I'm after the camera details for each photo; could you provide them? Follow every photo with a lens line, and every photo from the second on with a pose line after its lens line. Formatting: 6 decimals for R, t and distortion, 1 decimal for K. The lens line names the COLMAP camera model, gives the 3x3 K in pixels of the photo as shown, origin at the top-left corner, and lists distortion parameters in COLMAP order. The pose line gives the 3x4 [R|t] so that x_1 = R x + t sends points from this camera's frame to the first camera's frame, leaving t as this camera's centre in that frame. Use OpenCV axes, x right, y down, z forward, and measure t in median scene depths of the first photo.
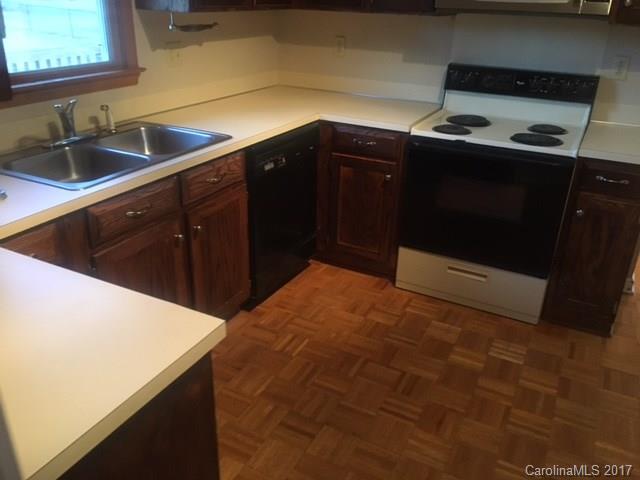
lens RADIAL K [[557.0, 0, 320.0], [0, 557.0, 240.0], [0, 0, 1]] dist [0.092049, -0.132344]
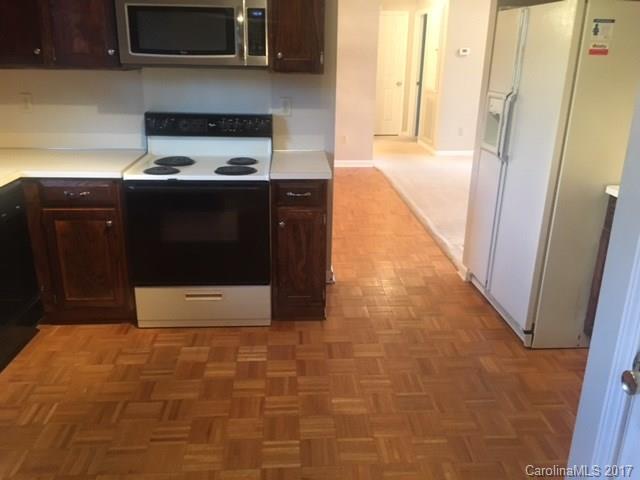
lens RADIAL K [[557.0, 0, 320.0], [0, 557.0, 240.0], [0, 0, 1]] dist [0.092049, -0.132344]
pose [[0.863261, -0.182470, 0.470622, -0.038155], [0.218004, 0.975709, -0.021580, 0.025463], [-0.455252, 0.121226, 0.882071, -0.087399]]
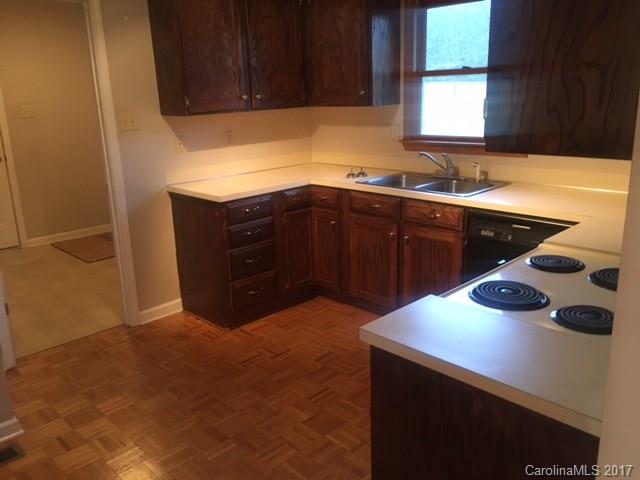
lens RADIAL K [[557.0, 0, 320.0], [0, 557.0, 240.0], [0, 0, 1]] dist [0.092049, -0.132344]
pose [[-0.336228, 0.224427, -0.914649, 1.165004], [-0.367533, 0.862915, 0.346839, -0.425089], [0.867105, 0.452780, -0.207652, 1.031197]]
